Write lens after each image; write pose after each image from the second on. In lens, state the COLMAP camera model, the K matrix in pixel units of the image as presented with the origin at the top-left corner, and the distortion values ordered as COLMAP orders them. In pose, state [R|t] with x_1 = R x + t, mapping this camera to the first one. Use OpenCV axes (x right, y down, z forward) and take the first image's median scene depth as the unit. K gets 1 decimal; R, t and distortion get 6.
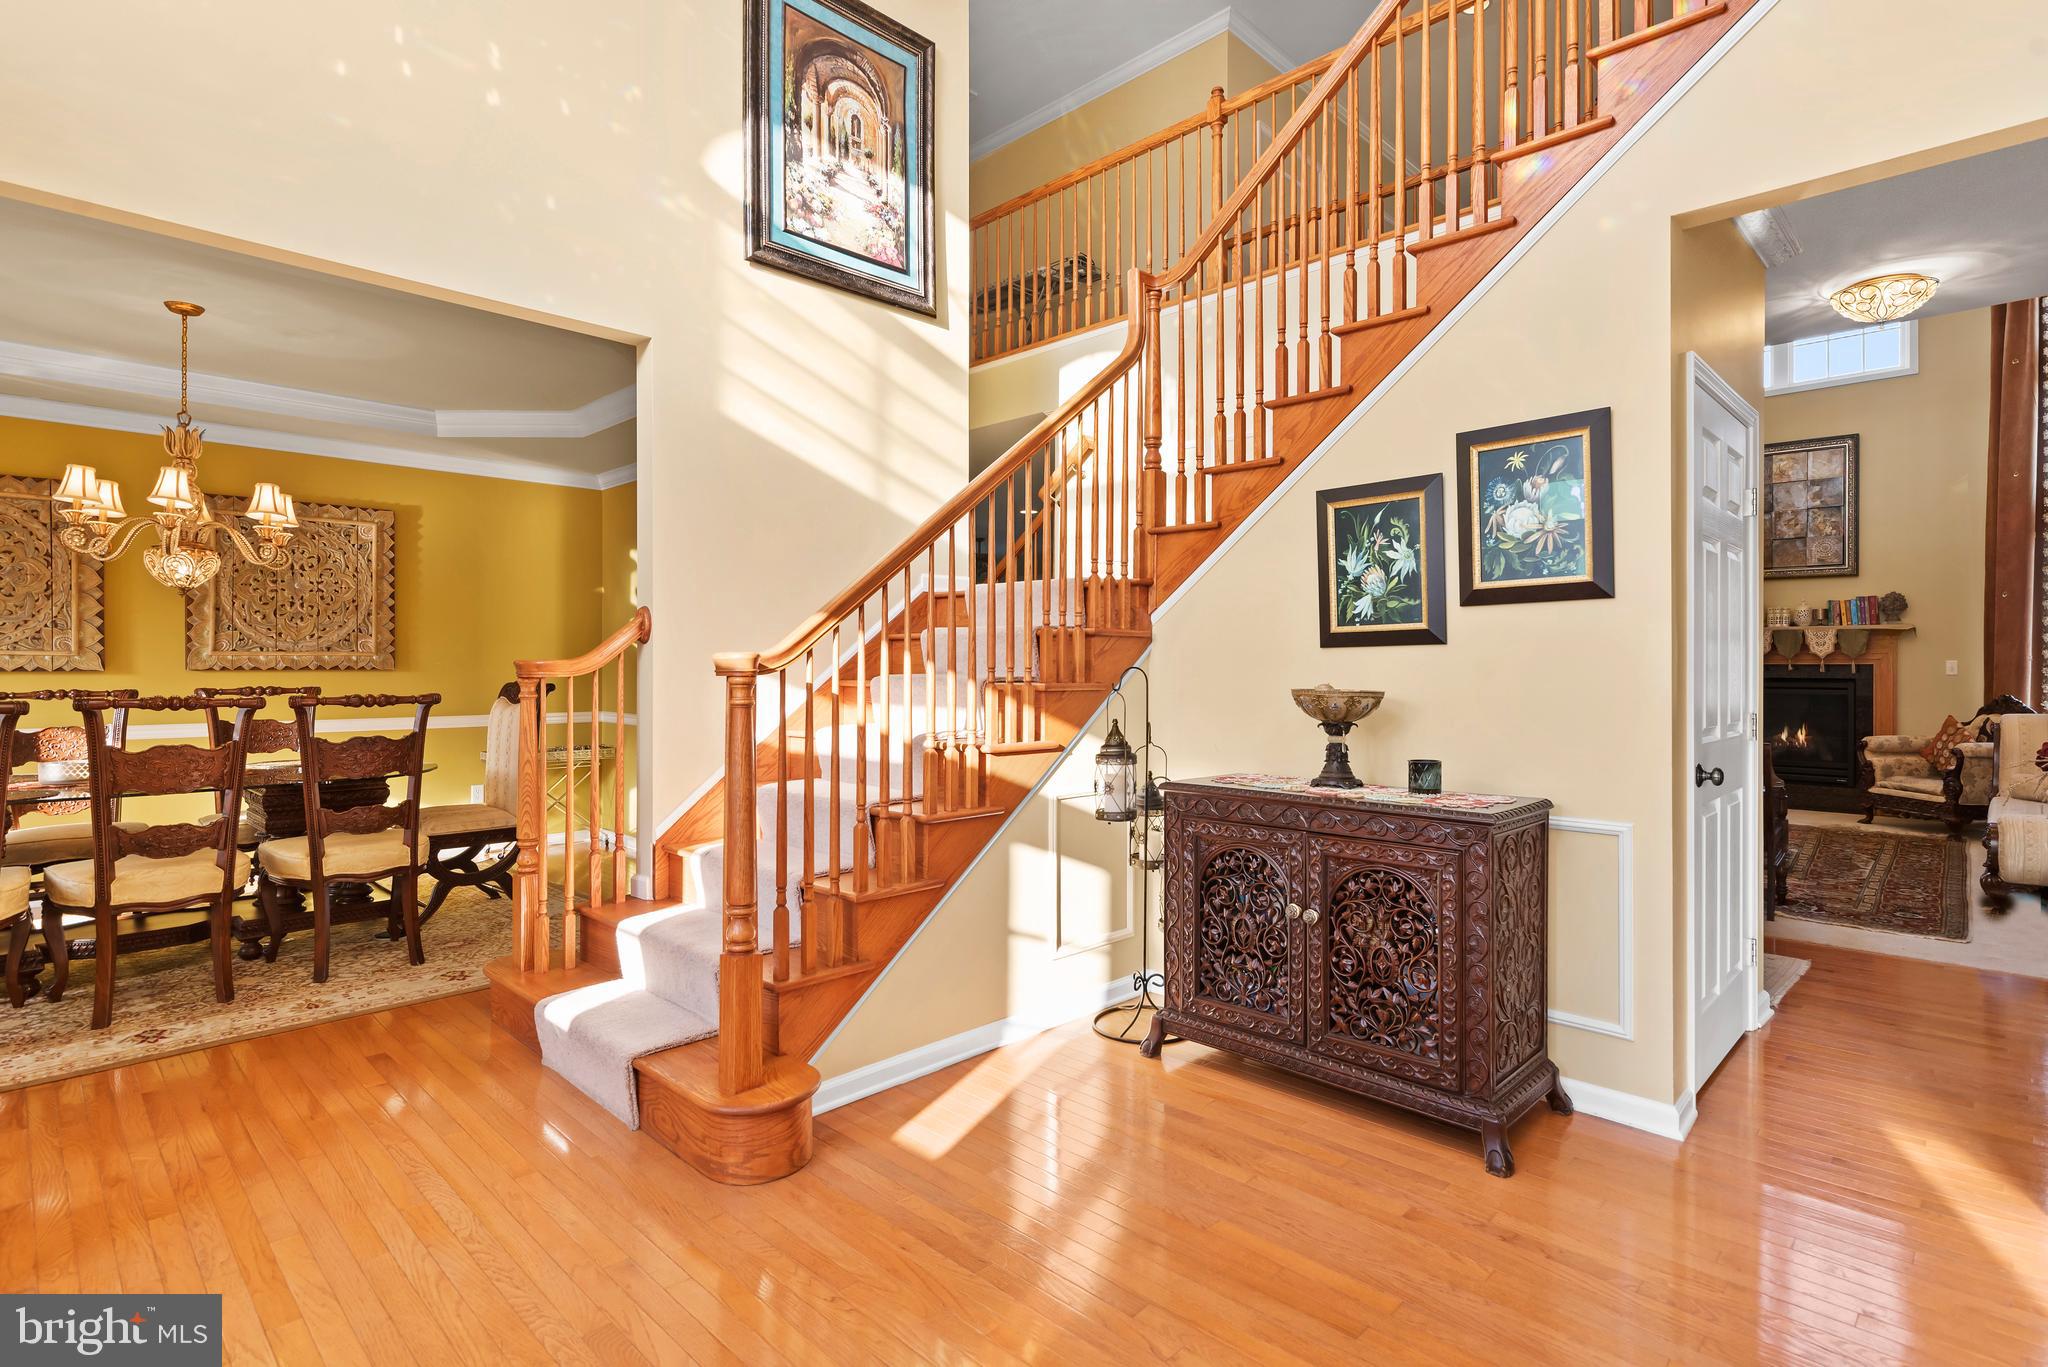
lens RADIAL K [[1002.8, 0, 1047.2], [0, 1002.8, 672.0], [0, 0, 1]] dist [0.000253, 0.000400]
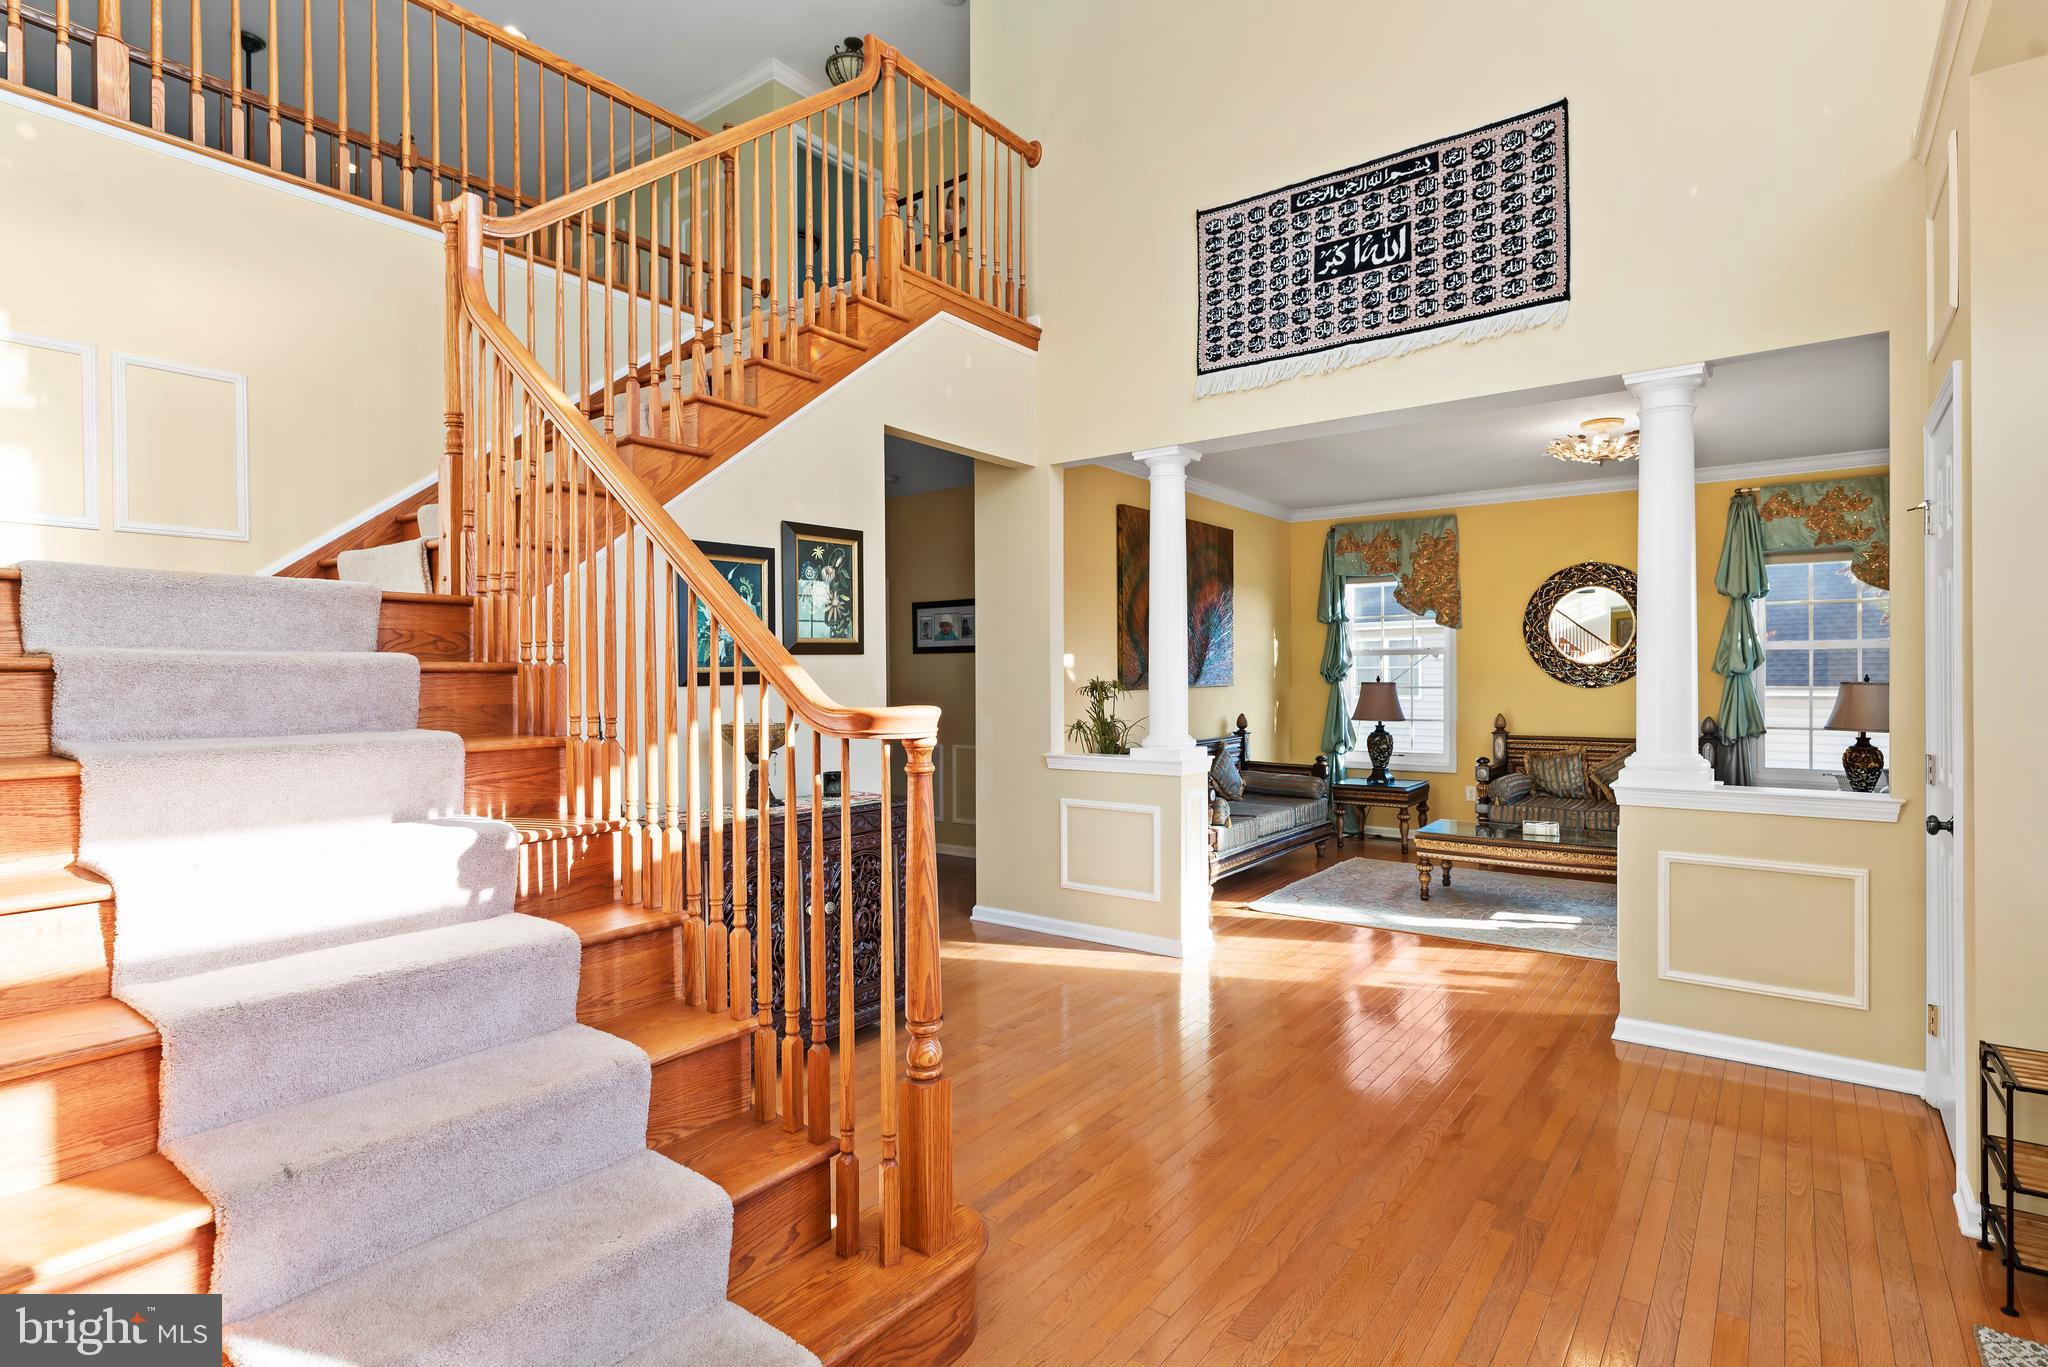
lens RADIAL K [[1002.8, 0, 1047.2], [0, 1002.8, 672.0], [0, 0, 1]] dist [0.000253, 0.000400]
pose [[-0.130657, -0.006075, 0.991409, -0.753893], [0.001249, 0.999979, 0.006292, -0.040995], [-0.991427, 0.002060, -0.130646, 0.681302]]
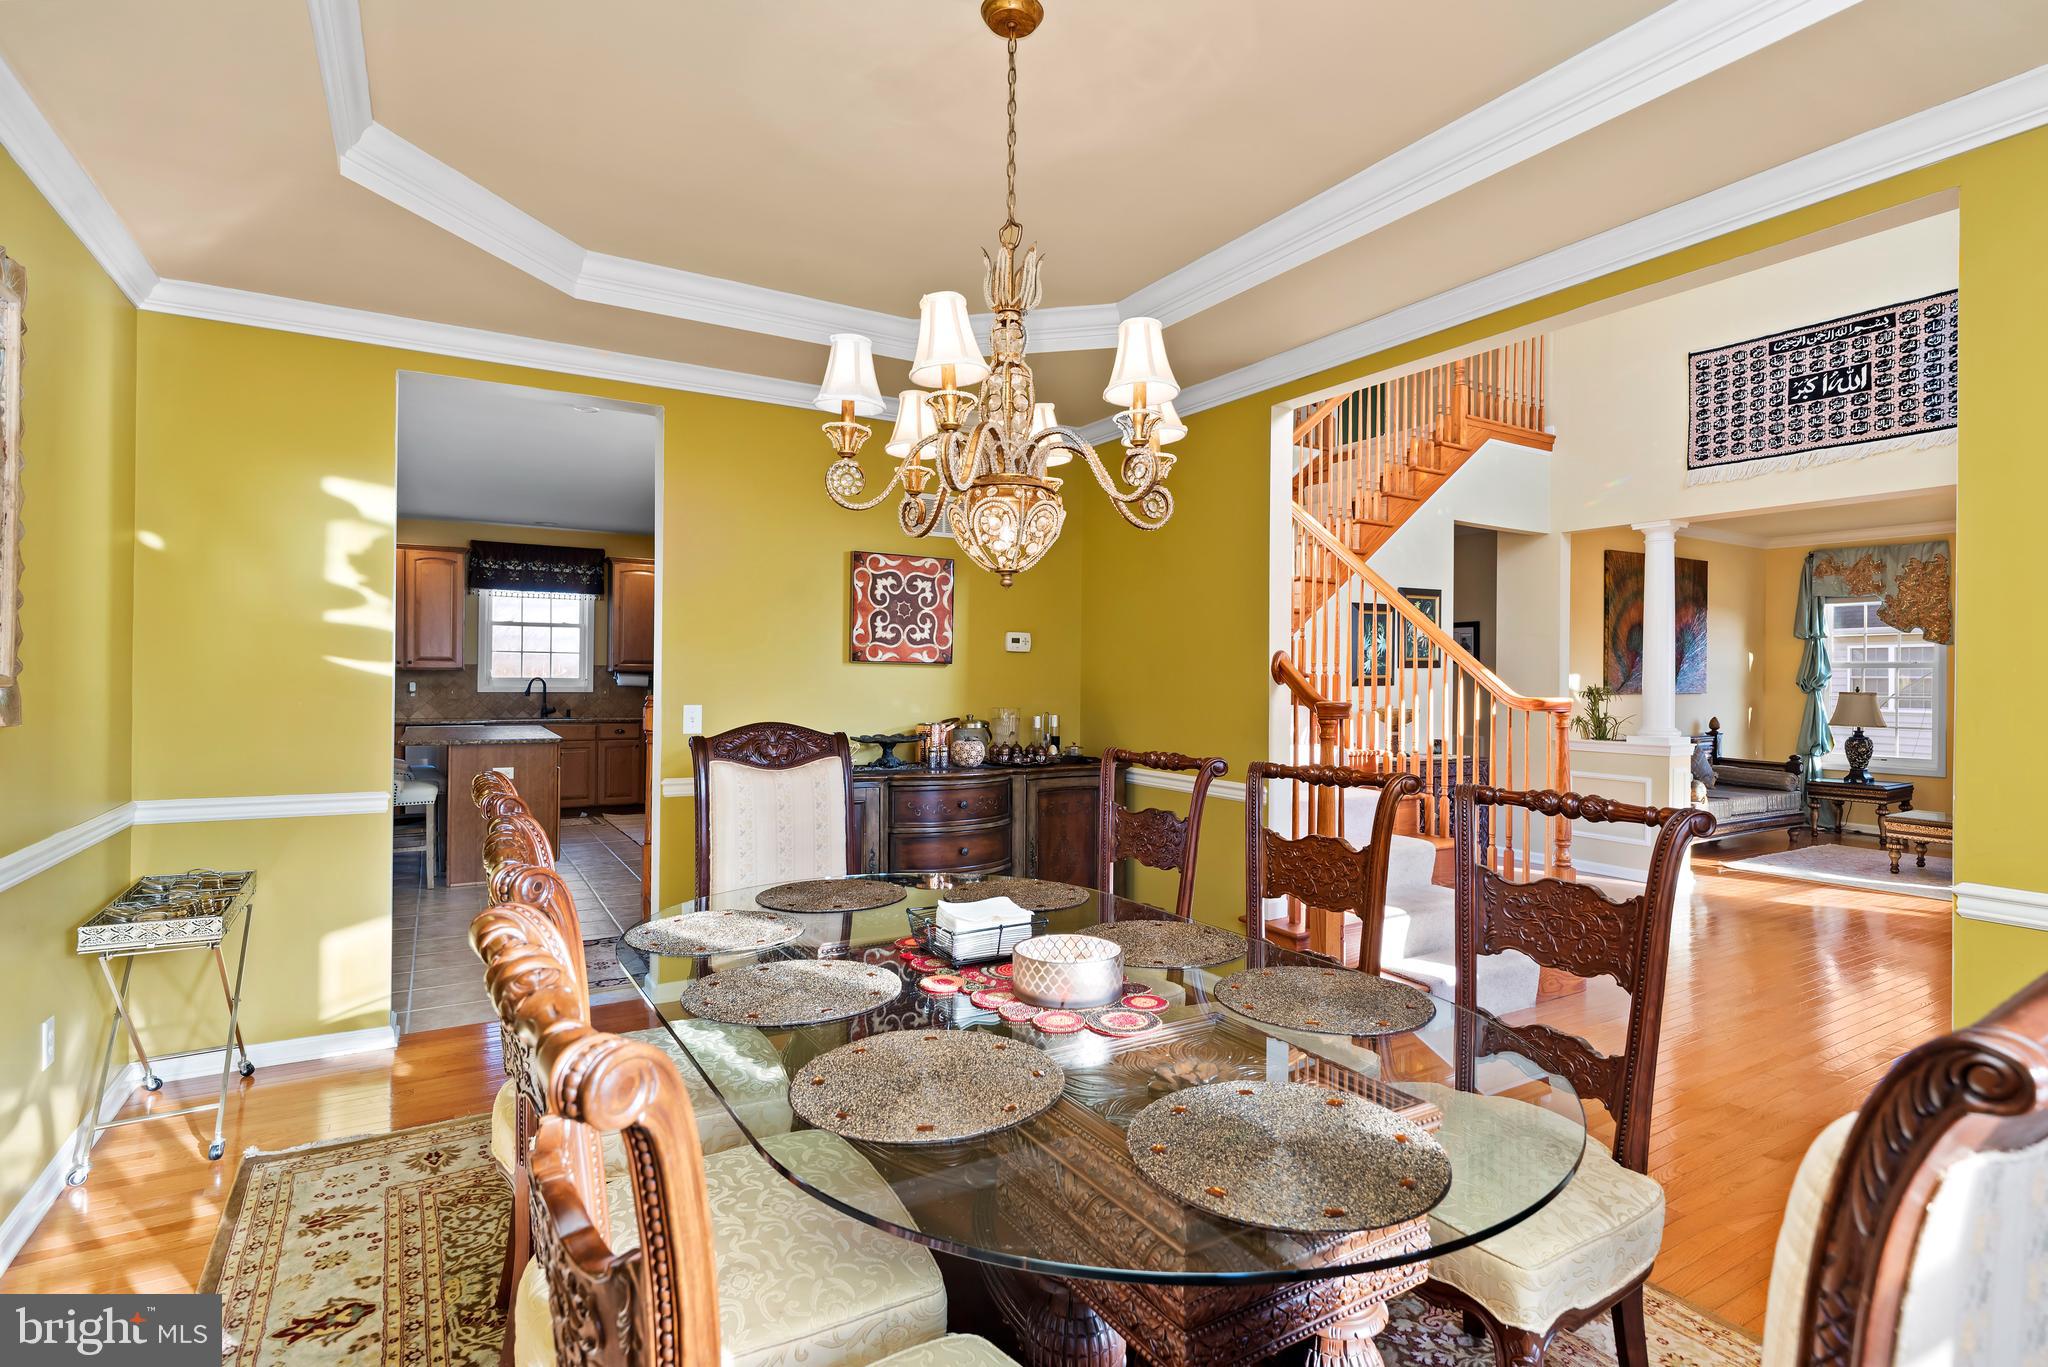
lens RADIAL K [[1002.8, 0, 1047.2], [0, 1002.8, 672.0], [0, 0, 1]] dist [0.000253, 0.000400]
pose [[0.249060, -0.003513, 0.968482, -1.516203], [-0.008836, 0.999944, 0.005899, -0.050883], [-0.968448, -0.010027, 0.249015, 0.976091]]
